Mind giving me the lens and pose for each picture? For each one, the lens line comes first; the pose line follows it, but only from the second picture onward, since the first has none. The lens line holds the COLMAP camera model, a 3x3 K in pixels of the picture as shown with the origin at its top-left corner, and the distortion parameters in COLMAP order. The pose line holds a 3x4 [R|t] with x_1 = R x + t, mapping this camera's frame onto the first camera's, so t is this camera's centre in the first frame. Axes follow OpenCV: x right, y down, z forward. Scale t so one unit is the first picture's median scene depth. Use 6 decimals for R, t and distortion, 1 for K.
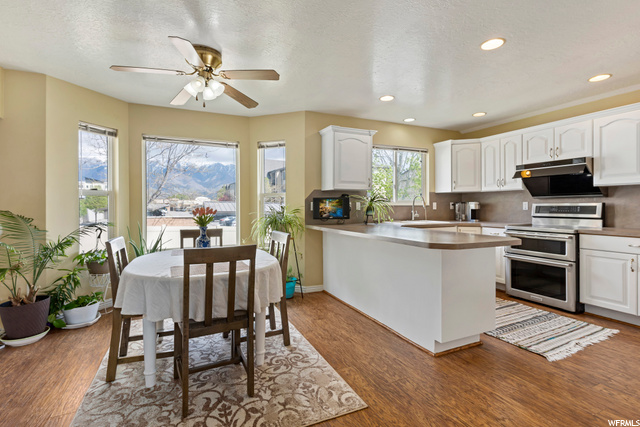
lens RADIAL K [[306.7, 0, 319.6], [0, 306.7, 208.9], [0, 0, 1]] dist [0.002684, 0.000548]
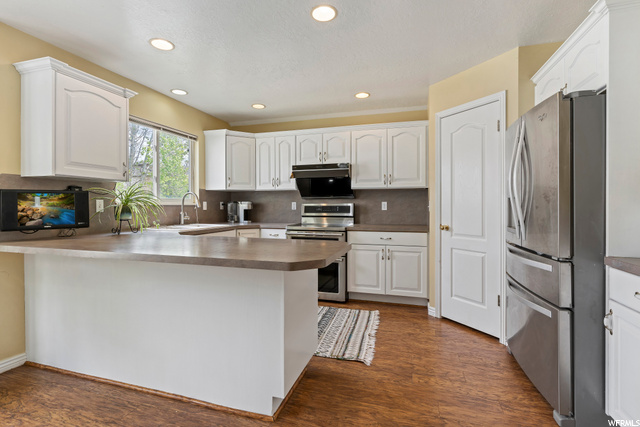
lens RADIAL K [[306.7, 0, 319.6], [0, 306.7, 208.9], [0, 0, 1]] dist [0.002684, 0.000548]
pose [[0.671599, -0.005517, 0.740894, -0.041636], [0.005221, 0.999983, 0.002713, -0.002385], [-0.740896, 0.002046, 0.671616, 0.262675]]
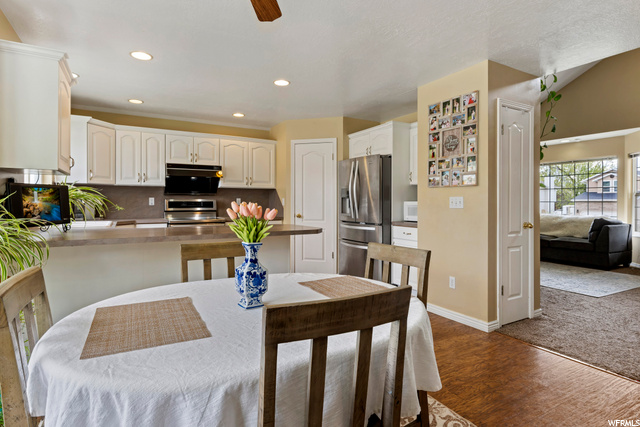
lens RADIAL K [[336.0, 0, 320.0], [0, 336.0, 213.5], [0, 0, 1]] dist [0.000796, 0.000249]
pose [[-0.078411, -0.033209, 0.996368, -0.562688], [0.006690, 0.999405, 0.033837, -0.004322], [-0.996899, 0.009318, -0.078142, 0.564663]]
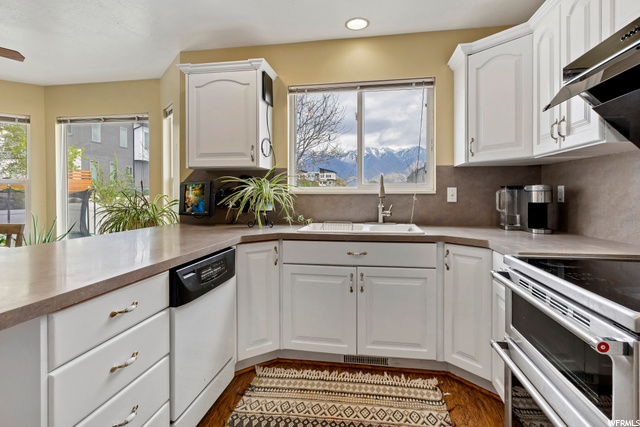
lens RADIAL K [[343.3, 0, 319.6], [0, 343.3, 195.0], [0, 0, 1]] dist [0.000721, 0.000067]
pose [[0.822957, 0.002081, -0.568100, 0.633968], [-0.005302, 0.999978, -0.004018, -0.007836], [0.568079, 0.006319, 0.822950, 0.563406]]
